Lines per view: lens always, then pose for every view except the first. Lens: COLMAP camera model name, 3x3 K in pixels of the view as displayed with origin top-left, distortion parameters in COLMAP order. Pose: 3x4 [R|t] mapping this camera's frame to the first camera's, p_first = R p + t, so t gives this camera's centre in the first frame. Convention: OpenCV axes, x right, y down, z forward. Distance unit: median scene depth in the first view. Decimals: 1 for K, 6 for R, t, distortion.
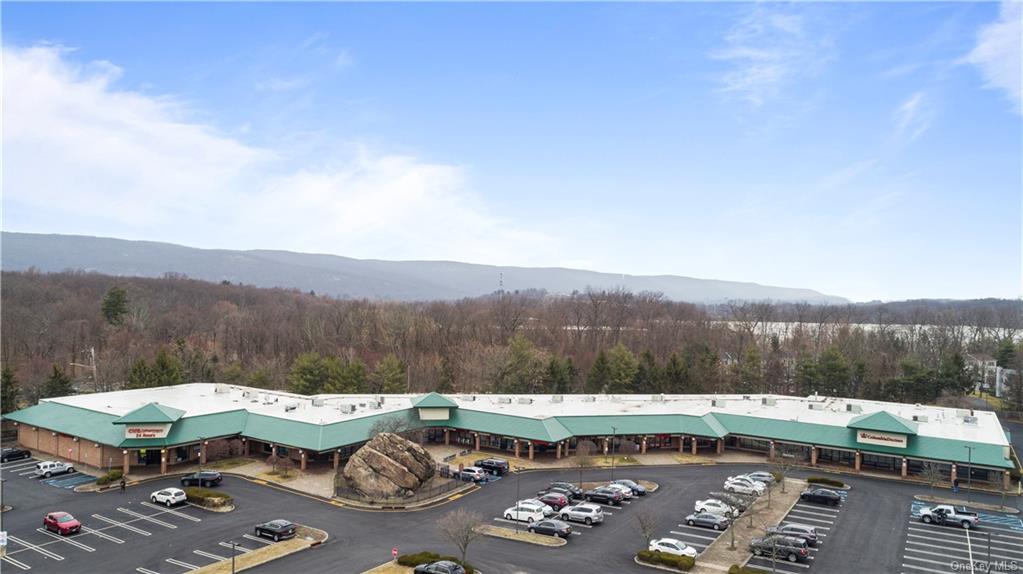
lens RADIAL K [[697.9, 0, 507.2], [0, 697.9, 289.1], [0, 0, 1]] dist [-0.015028, 0.007350]
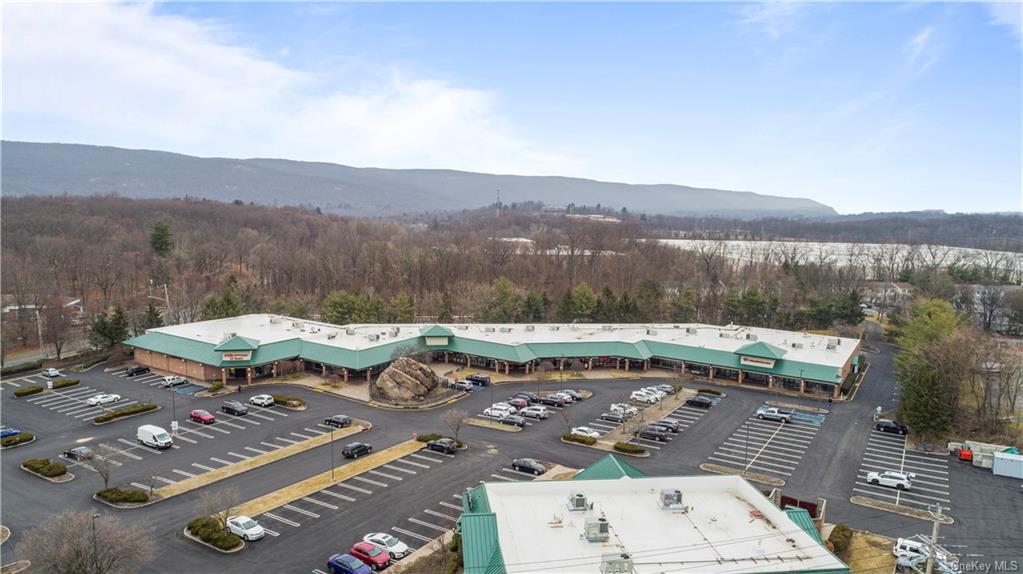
lens RADIAL K [[697.9, 0, 511.1], [0, 697.9, 294.7], [0, 0, 1]] dist [-0.015028, 0.007350]
pose [[0.999969, 0.004822, 0.006240, 0.036410], [-0.005664, 0.989722, 0.142890, -0.123923], [-0.005487, -0.142921, 0.989719, -0.392924]]
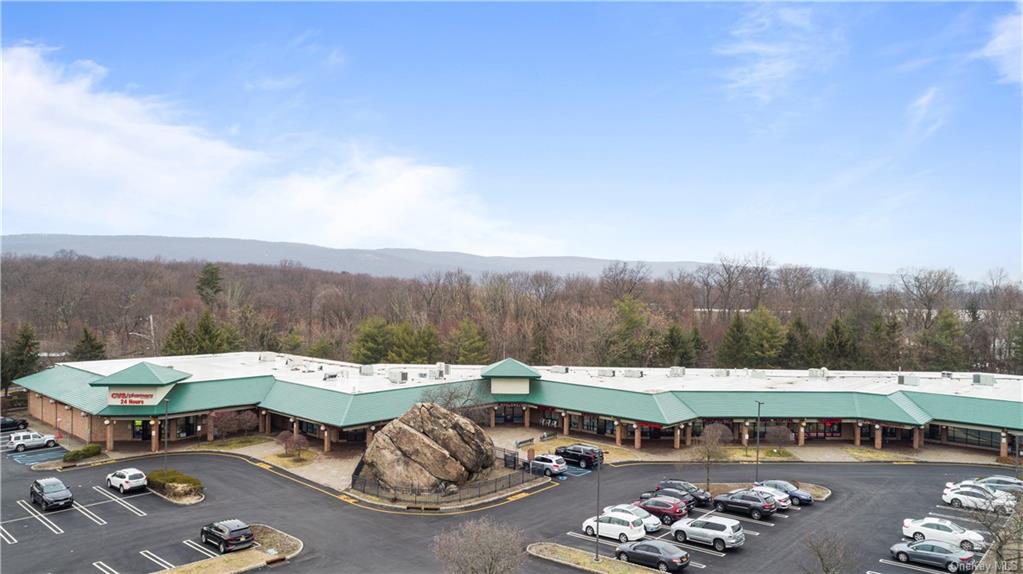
lens RADIAL K [[697.9, 0, 509.2], [0, 697.9, 289.1], [0, 0, 1]] dist [-0.015028, 0.007350]
pose [[0.983830, -0.012088, -0.178696, 0.037814], [0.012280, 0.999925, -0.000031, 0.085778], [0.178683, -0.002164, 0.983904, 0.295256]]
